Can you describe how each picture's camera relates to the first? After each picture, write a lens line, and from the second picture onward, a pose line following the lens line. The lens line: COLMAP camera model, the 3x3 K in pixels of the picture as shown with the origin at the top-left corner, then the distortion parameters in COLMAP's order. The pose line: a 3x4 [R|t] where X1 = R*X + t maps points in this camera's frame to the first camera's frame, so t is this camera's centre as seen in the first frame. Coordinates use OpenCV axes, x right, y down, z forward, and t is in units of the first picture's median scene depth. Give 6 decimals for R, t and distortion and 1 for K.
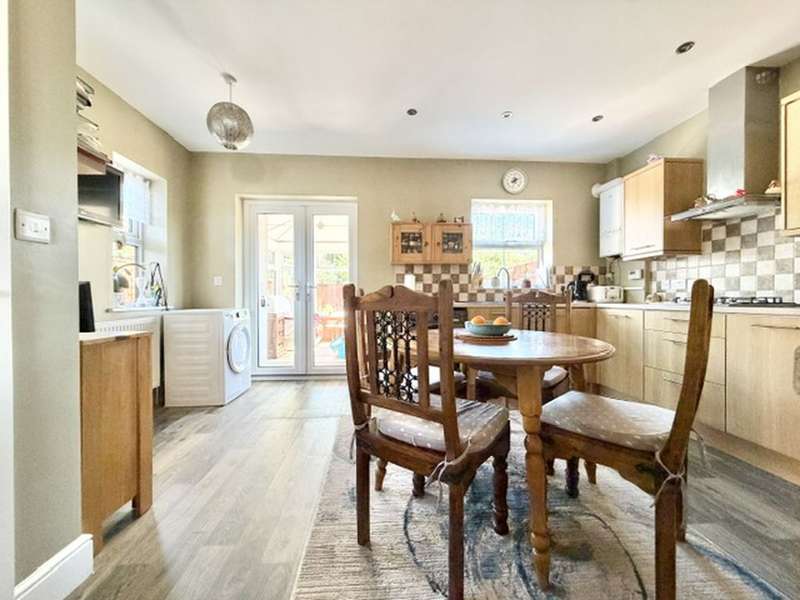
lens RADIAL K [[319.0, 0, 398.4], [0, 319.0, 299.8], [0, 0, 1]] dist [-0.001150, 0.000128]
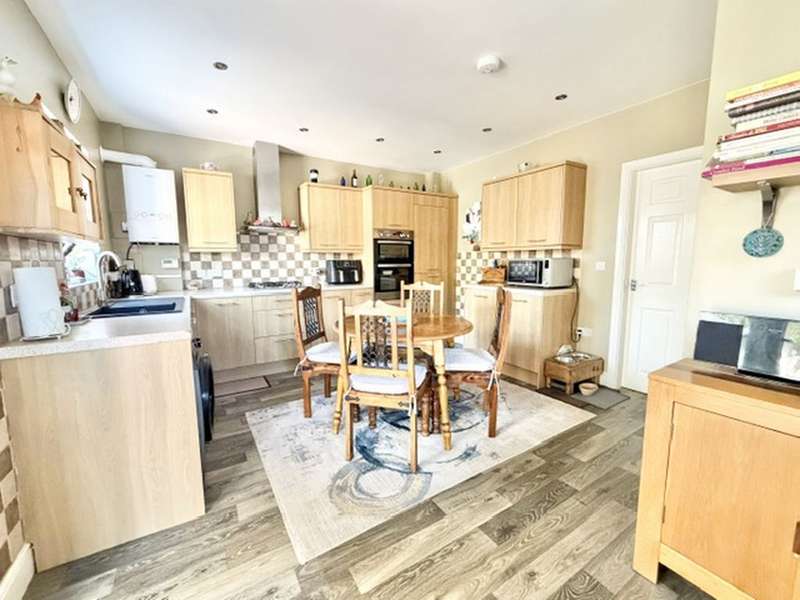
lens RADIAL K [[319.0, 0, 398.4], [0, 319.0, 299.8], [0, 0, 1]] dist [-0.001150, 0.000128]
pose [[-0.460766, -0.107139, 0.881031, -0.535447], [0.011733, 0.991865, 0.126753, -0.090199], [-0.887444, 0.068741, -0.455761, 0.878057]]
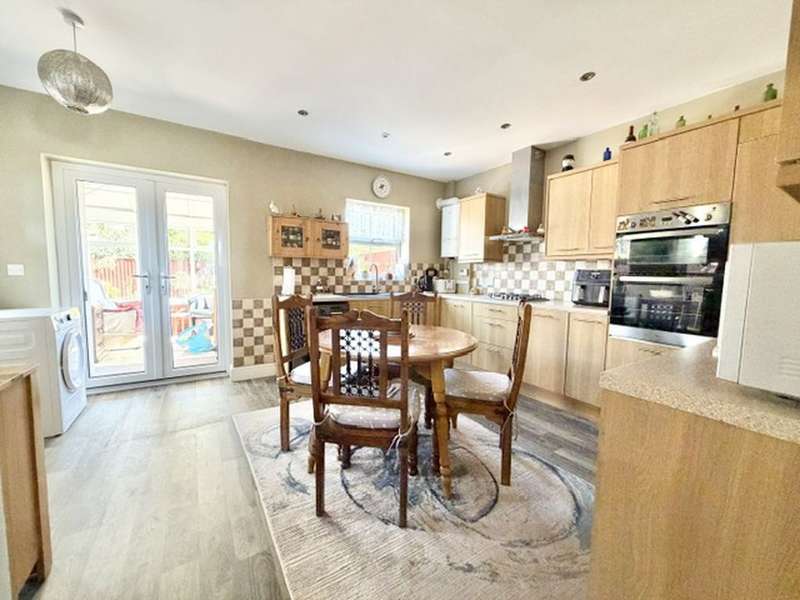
lens RADIAL K [[319.0, 0, 398.4], [0, 319.0, 299.8], [0, 0, 1]] dist [-0.001150, 0.000128]
pose [[0.876305, -0.023924, 0.481163, -0.166511], [-0.013310, 0.997183, 0.073822, -0.063205], [-0.481573, -0.071095, 0.873517, -0.065467]]
